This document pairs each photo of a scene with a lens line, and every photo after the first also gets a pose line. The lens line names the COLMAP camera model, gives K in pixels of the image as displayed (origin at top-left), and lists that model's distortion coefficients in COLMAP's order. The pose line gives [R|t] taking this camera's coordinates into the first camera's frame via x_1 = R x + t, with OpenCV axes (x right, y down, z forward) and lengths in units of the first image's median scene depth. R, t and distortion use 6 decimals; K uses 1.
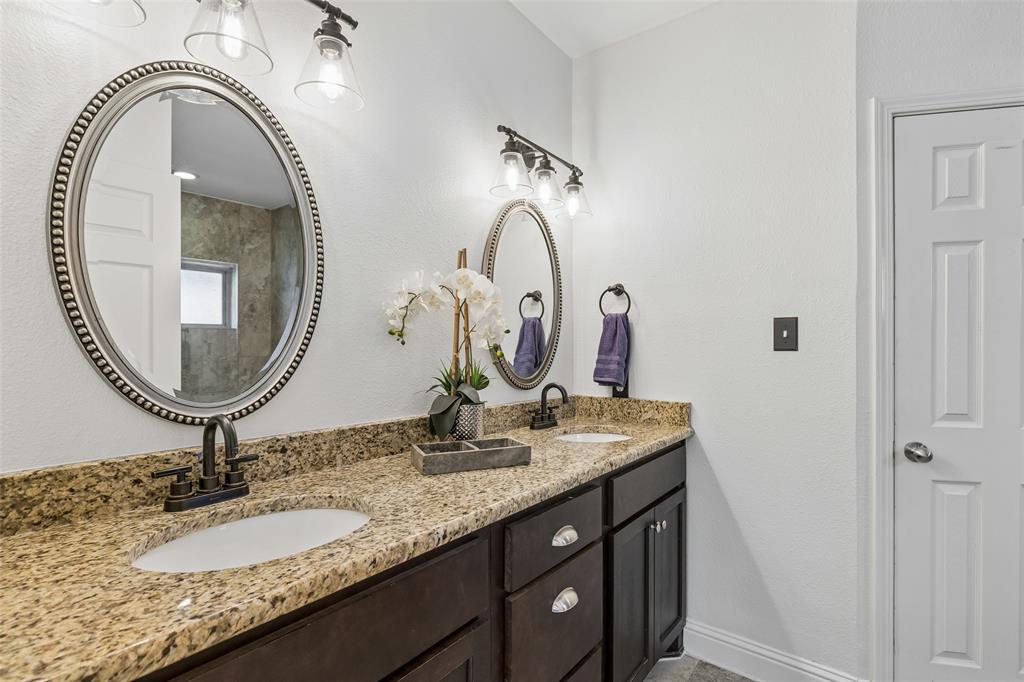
lens RADIAL K [[539.5, 0, 511.6], [0, 539.5, 340.3], [0, 0, 1]] dist [-0.000154, 0.000112]
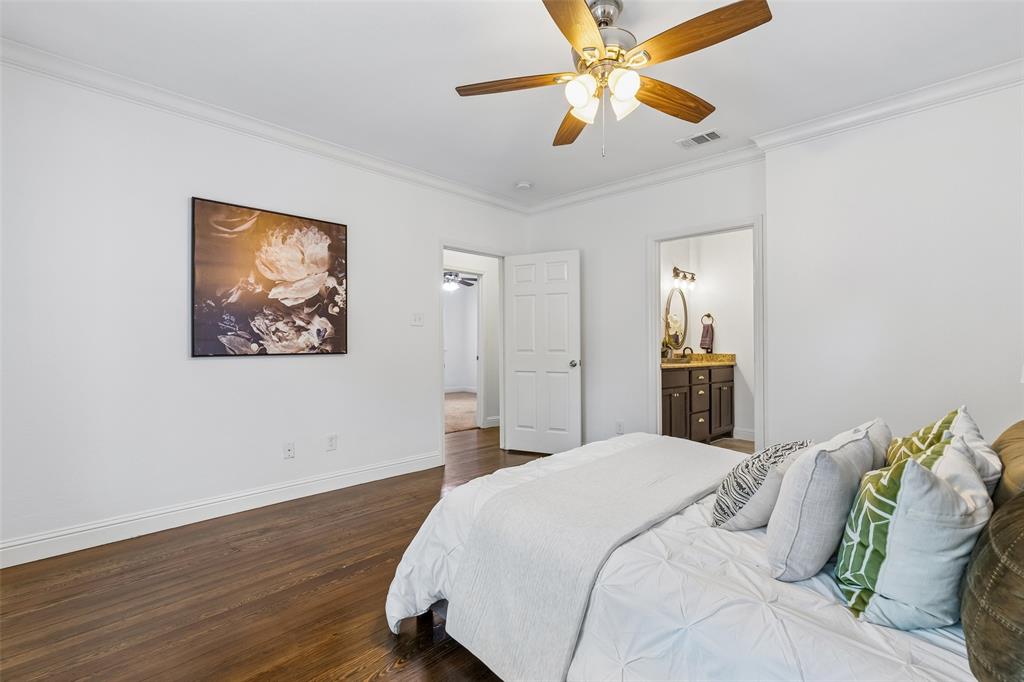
lens RADIAL K [[468.7, 0, 511.9], [0, 468.7, 342.4], [0, 0, 1]] dist [0.012379, -0.001383]
pose [[0.988185, -0.004687, -0.153192, -0.469340], [0.004818, 0.999988, 0.000483, 0.043398], [0.153187, -0.001216, 0.988196, -1.681830]]
